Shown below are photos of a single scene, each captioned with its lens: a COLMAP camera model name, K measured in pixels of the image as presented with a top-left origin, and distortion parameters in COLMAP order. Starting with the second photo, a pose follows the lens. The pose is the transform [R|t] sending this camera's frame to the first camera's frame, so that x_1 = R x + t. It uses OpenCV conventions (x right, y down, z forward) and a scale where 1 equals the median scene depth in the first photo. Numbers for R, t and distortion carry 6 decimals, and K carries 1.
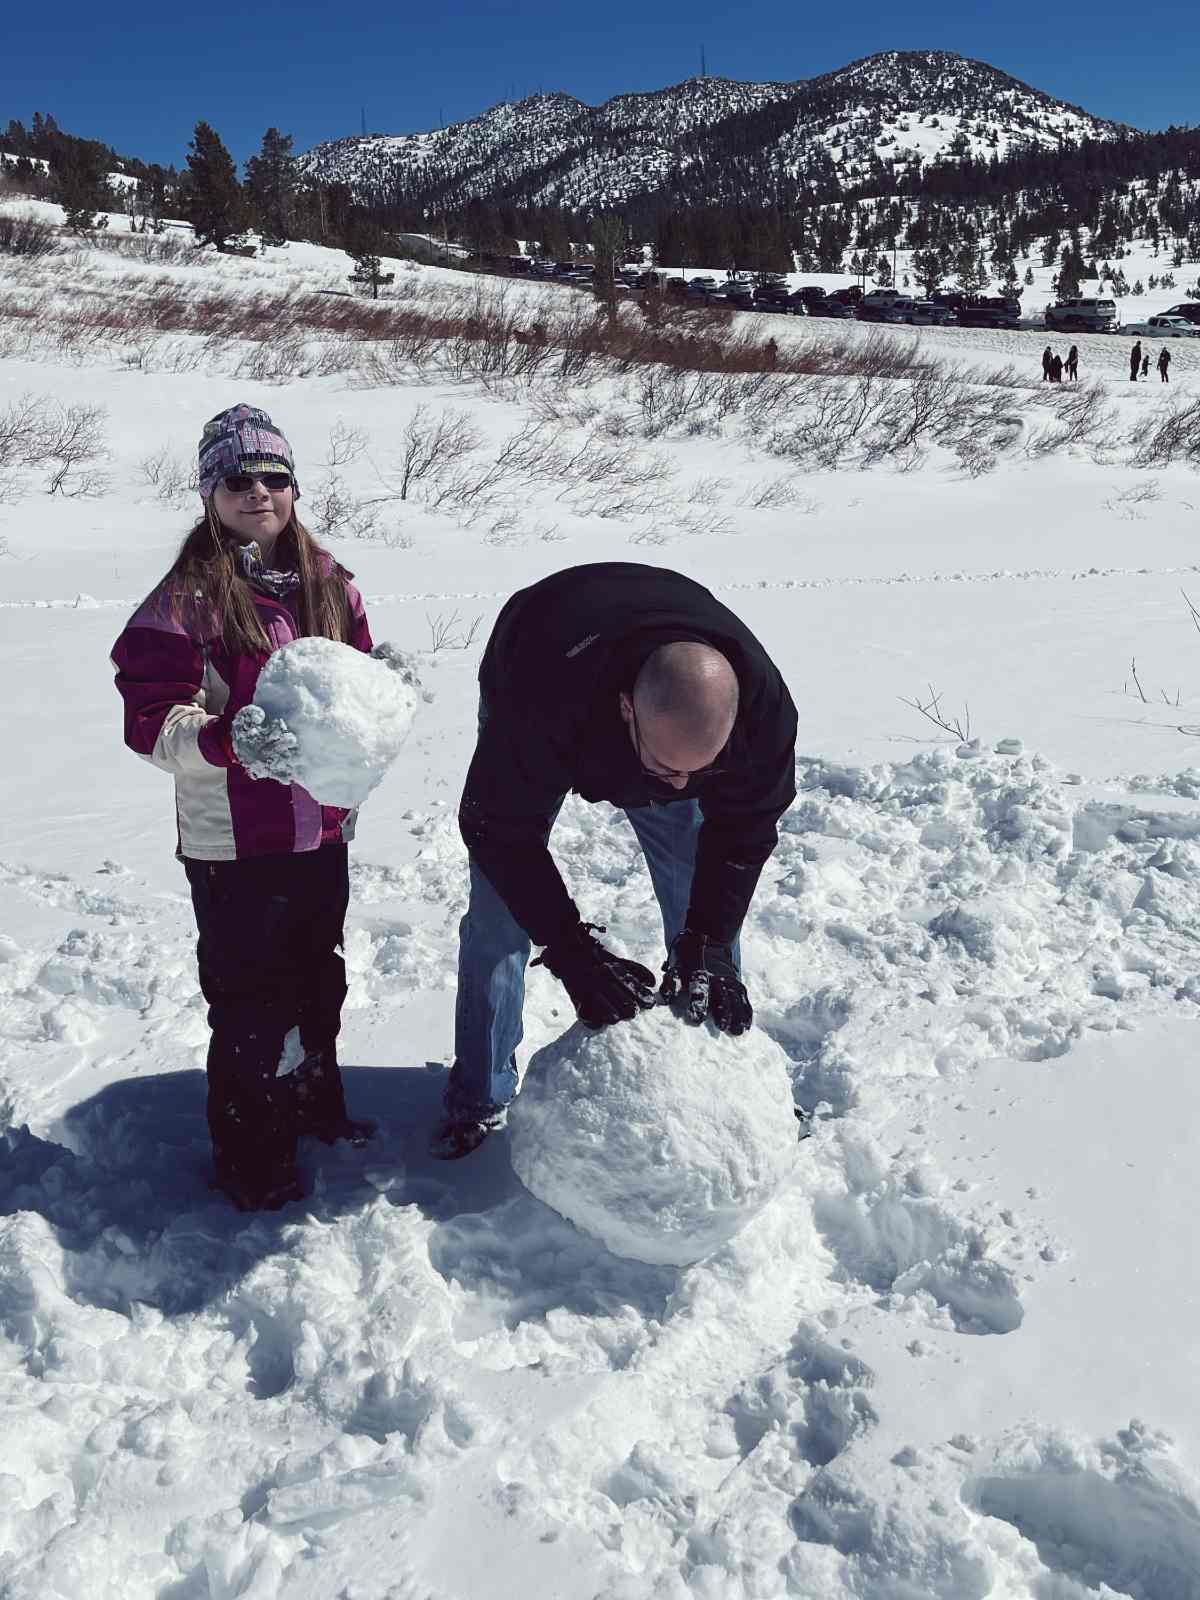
lens RADIAL K [[2394.8, 0, 601.6], [0, 2394.8, 800.2], [0, 0, 1]] dist [0.074683, 0.000000]
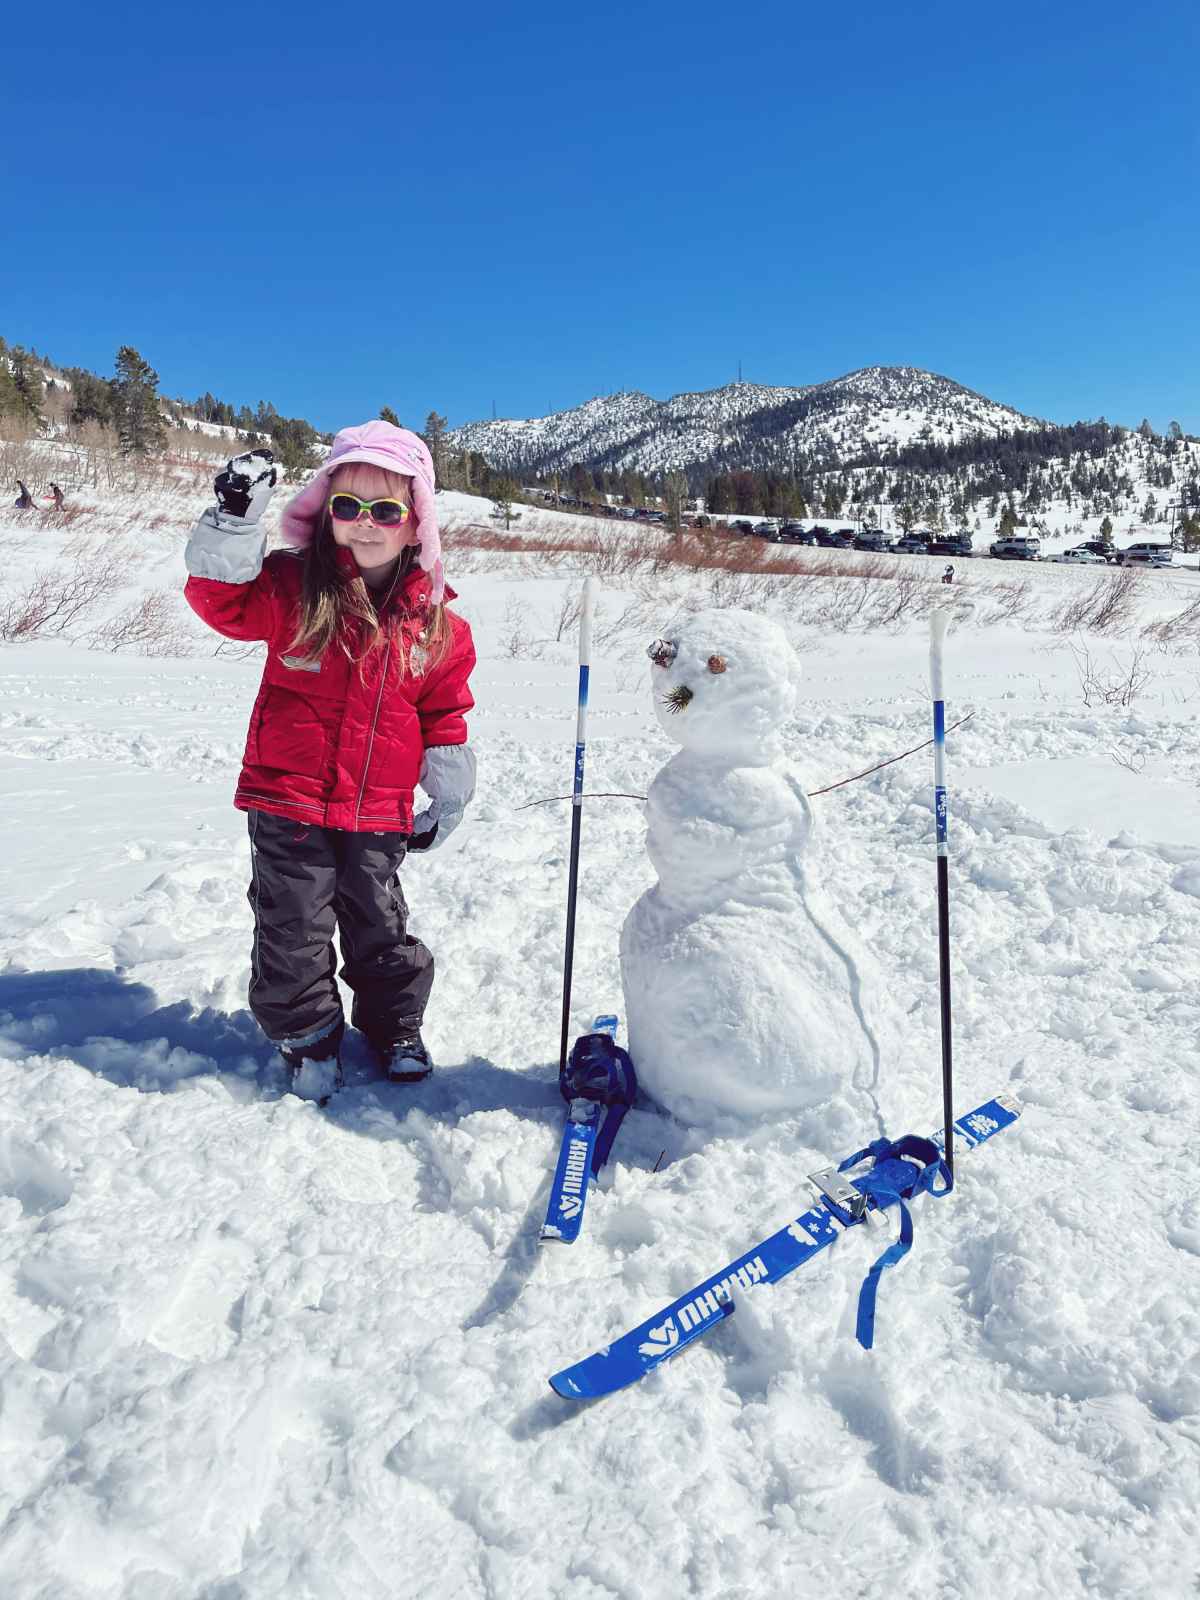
lens RADIAL K [[2394.8, 0, 599.3], [0, 2394.8, 800.1], [0, 0, 1]] dist [0.074683, 0.000000]
pose [[0.999827, 0.010036, 0.015663, -0.057930], [-0.007814, 0.990675, -0.136024, 0.125920], [-0.016882, 0.135878, 0.990582, -0.330794]]
